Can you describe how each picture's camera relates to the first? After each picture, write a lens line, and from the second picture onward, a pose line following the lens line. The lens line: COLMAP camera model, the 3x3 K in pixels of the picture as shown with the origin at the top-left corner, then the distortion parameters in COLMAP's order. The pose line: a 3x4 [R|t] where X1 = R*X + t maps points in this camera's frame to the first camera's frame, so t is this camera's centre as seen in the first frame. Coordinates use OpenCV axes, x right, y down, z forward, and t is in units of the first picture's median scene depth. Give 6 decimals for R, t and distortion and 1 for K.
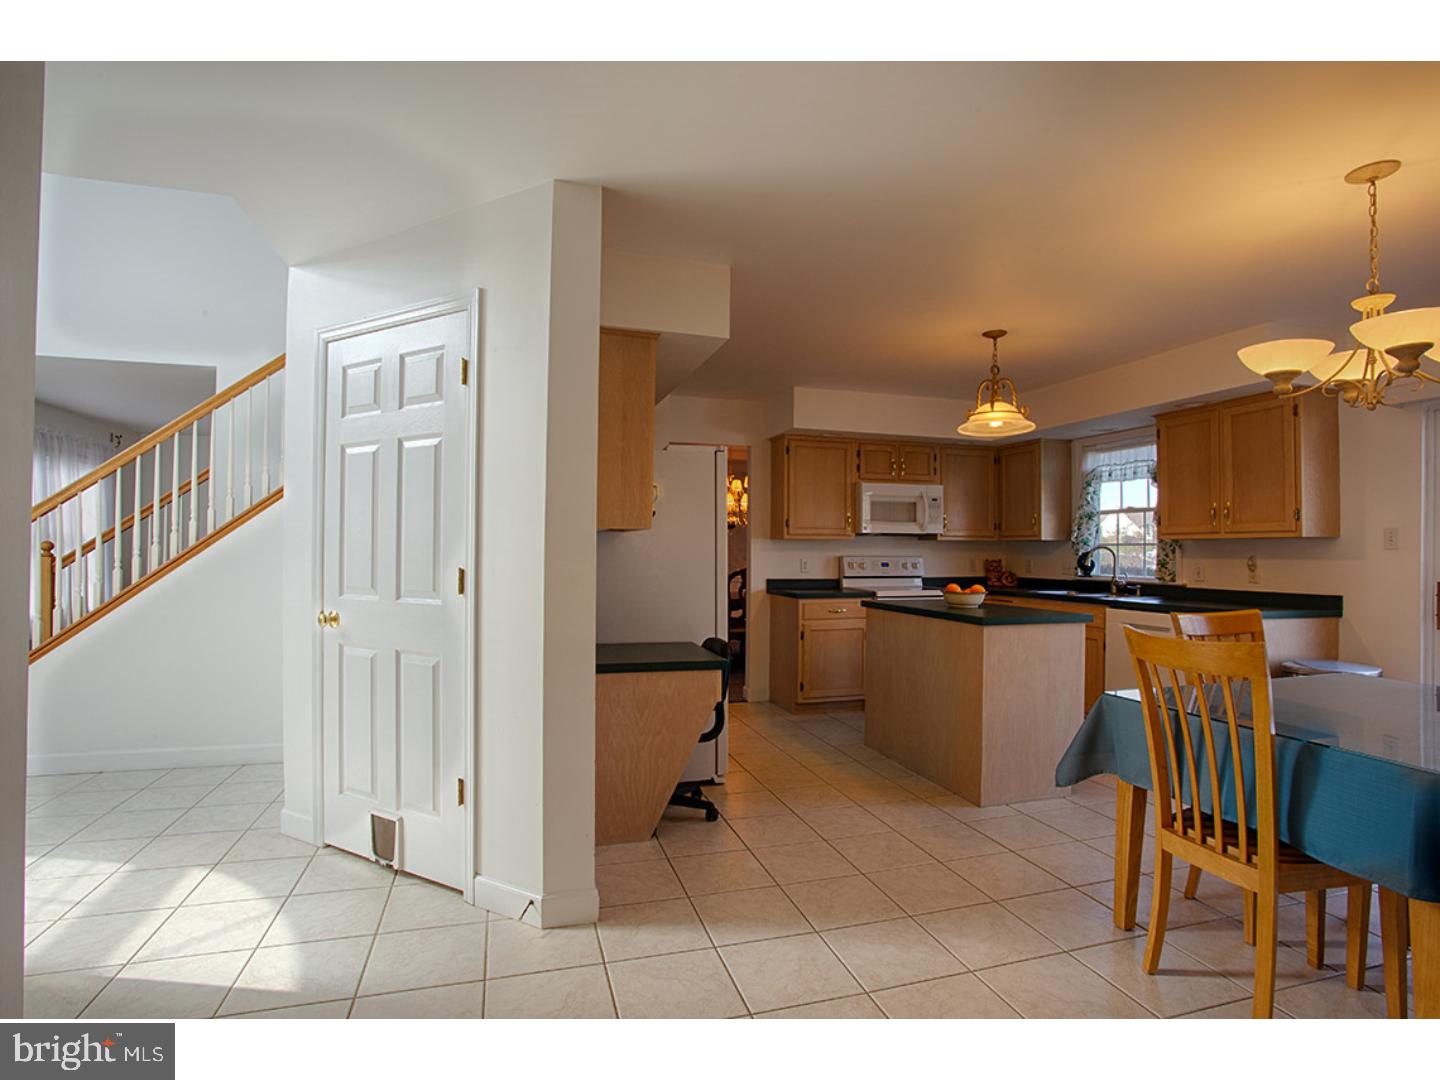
lens RADIAL K [[750.8, 0, 727.8], [0, 750.8, 541.2], [0, 0, 1]] dist [-0.056693, 0.000412]
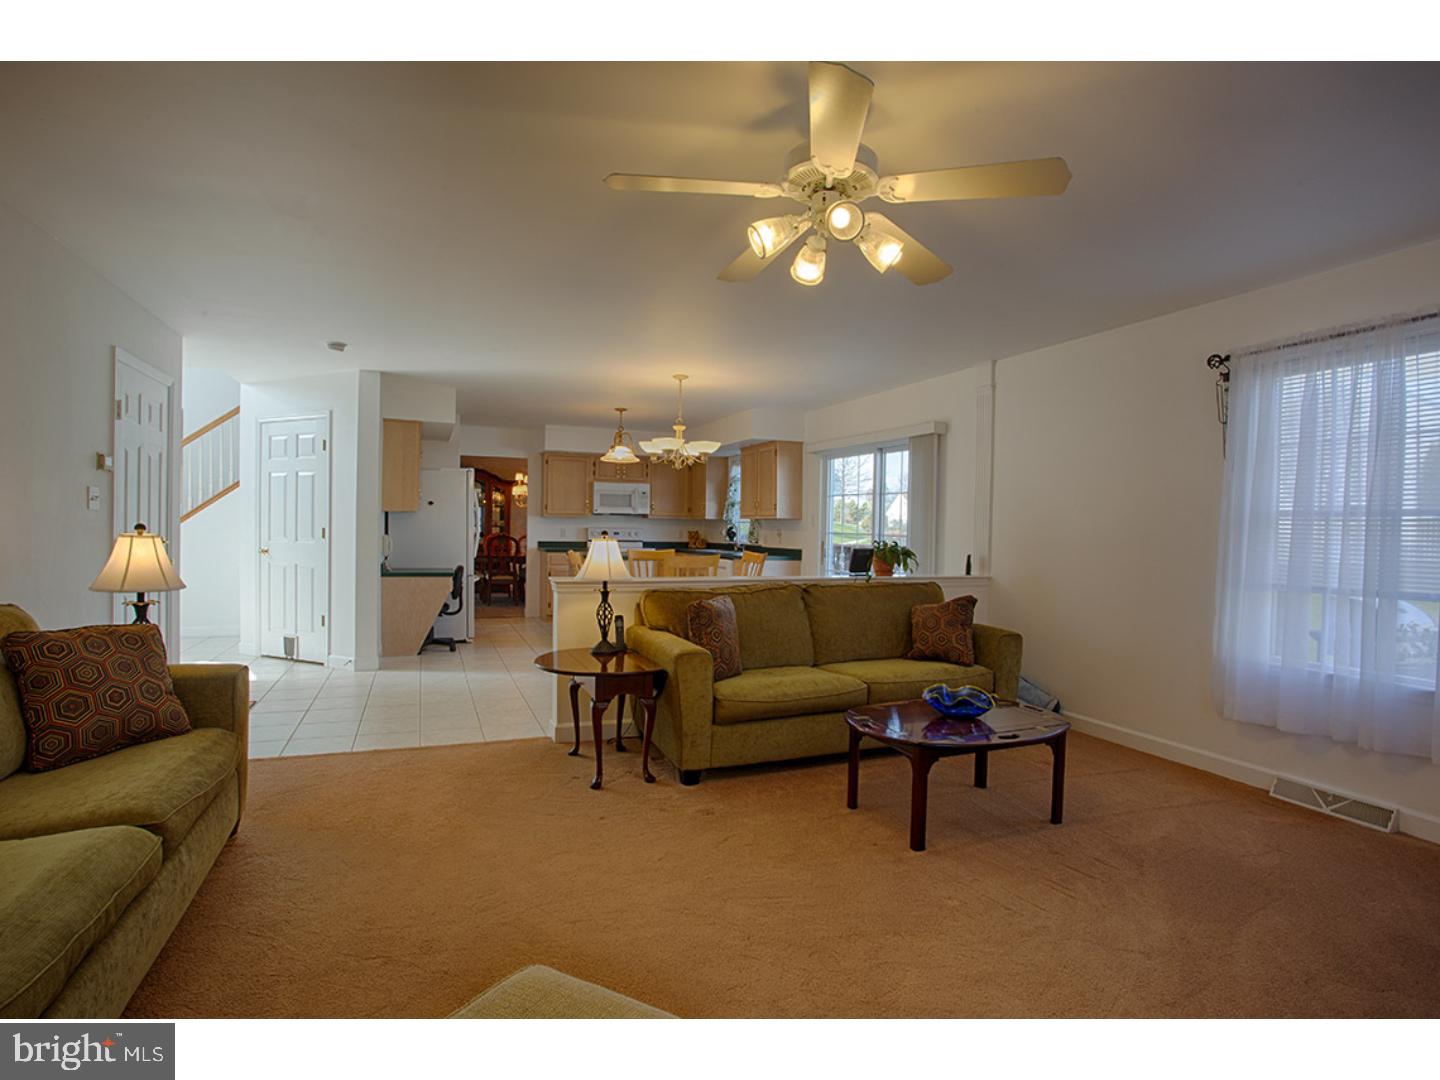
lens RADIAL K [[750.8, 0, 727.8], [0, 750.8, 541.2], [0, 0, 1]] dist [-0.056693, 0.000412]
pose [[0.994779, 0.008167, 0.101729, 0.307381], [-0.011426, 0.999439, 0.031490, -0.004664], [-0.101415, -0.032488, 0.994314, -0.659265]]
